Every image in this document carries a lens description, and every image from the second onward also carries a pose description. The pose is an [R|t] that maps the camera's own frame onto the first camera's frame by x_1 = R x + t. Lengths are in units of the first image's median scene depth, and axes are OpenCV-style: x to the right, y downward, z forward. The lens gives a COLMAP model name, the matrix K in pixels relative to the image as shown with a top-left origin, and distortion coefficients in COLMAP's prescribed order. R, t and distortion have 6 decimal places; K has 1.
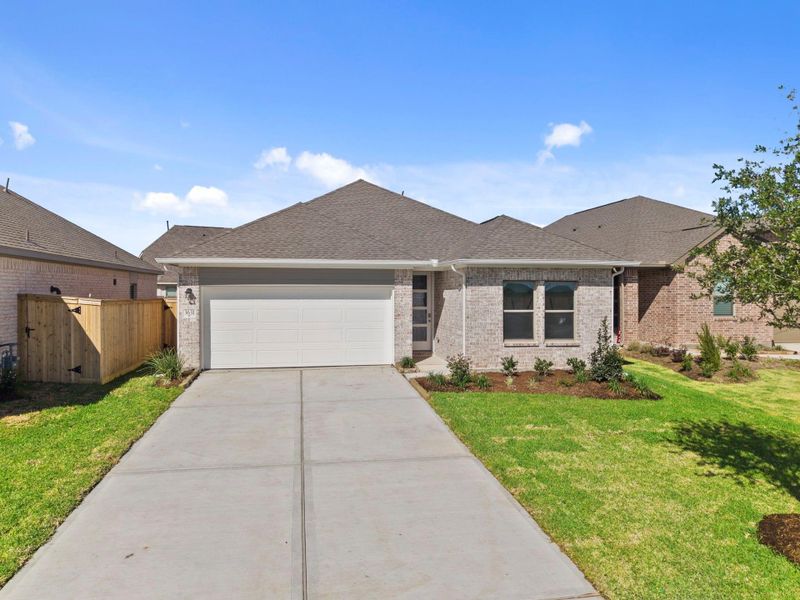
lens RADIAL K [[540.7, 0, 400.0], [0, 540.7, 300.0], [0, 0, 1]] dist [0.004314, -0.004185]
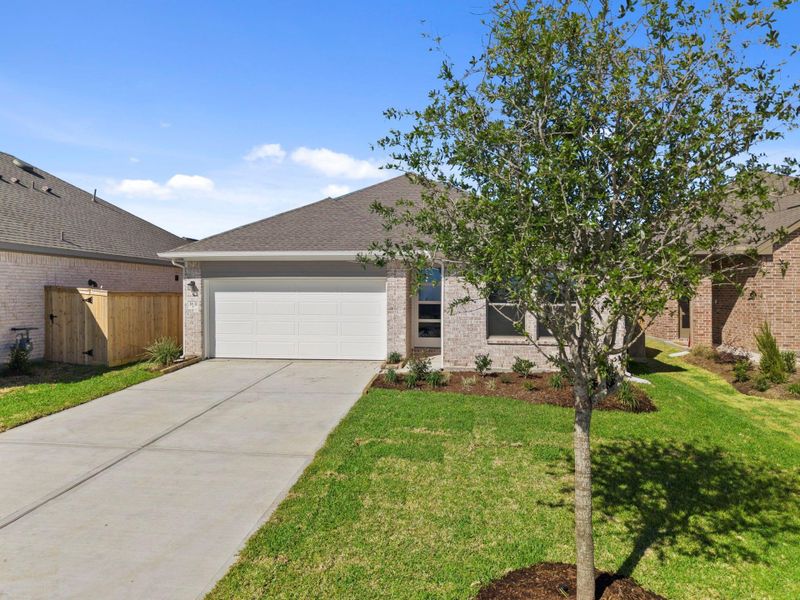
lens RADIAL K [[540.7, 0, 400.0], [0, 540.7, 300.0], [0, 0, 1]] dist [0.004314, -0.004185]
pose [[0.956112, 0.003966, -0.292974, 0.331932], [-0.004798, 0.999986, -0.002120, 0.016830], [0.292961, 0.003432, 0.956118, 0.104919]]
